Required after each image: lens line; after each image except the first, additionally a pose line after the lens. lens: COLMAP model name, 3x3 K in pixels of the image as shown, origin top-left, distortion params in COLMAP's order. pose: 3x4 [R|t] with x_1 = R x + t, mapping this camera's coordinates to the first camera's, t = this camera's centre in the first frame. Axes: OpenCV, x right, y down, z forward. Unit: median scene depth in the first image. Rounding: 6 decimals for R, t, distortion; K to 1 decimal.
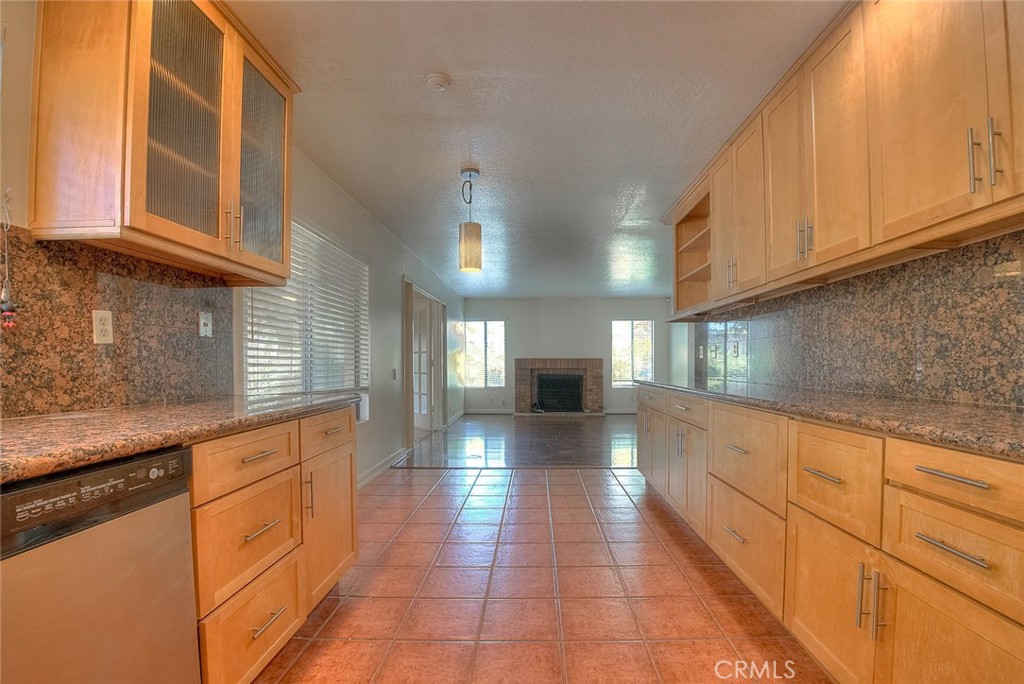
lens RADIAL K [[414.5, 0, 502.0], [0, 414.5, 350.5], [0, 0, 1]] dist [-0.000347, -0.000105]
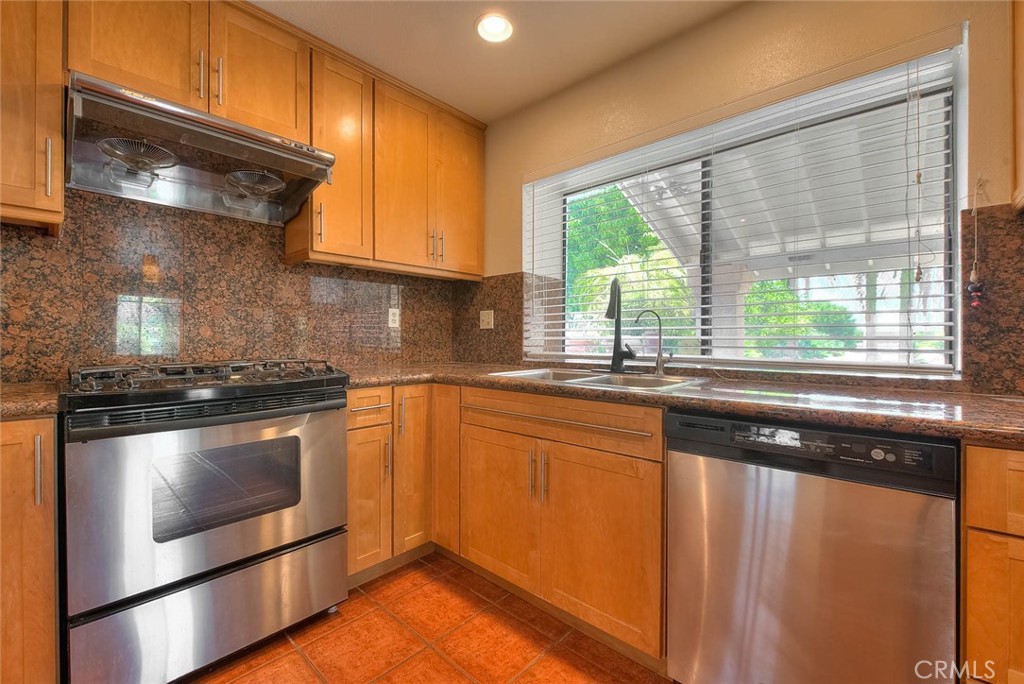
lens RADIAL K [[418.0, 0, 518.9], [0, 418.0, 340.1], [0, 0, 1]] dist [-0.018179, 0.000018]
pose [[-0.632715, 0.001113, -0.774384, 0.304388], [0.022496, 0.999603, -0.016943, 0.017295], [0.774058, -0.028141, -0.632490, 0.660719]]
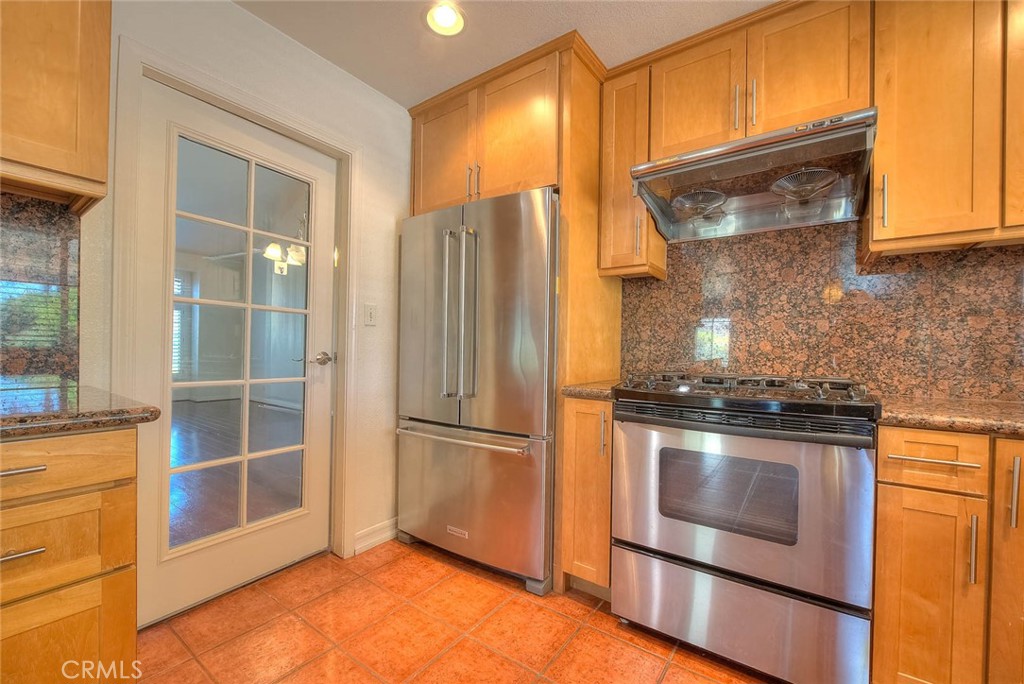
lens RADIAL K [[414.5, 0, 502.0], [0, 414.5, 350.5], [0, 0, 1]] dist [-0.000347, -0.000105]
pose [[-0.833051, -0.016848, 0.552940, -0.155613], [-0.034744, 0.999156, -0.021900, 0.019698], [-0.552105, -0.037455, -0.832933, 0.673676]]
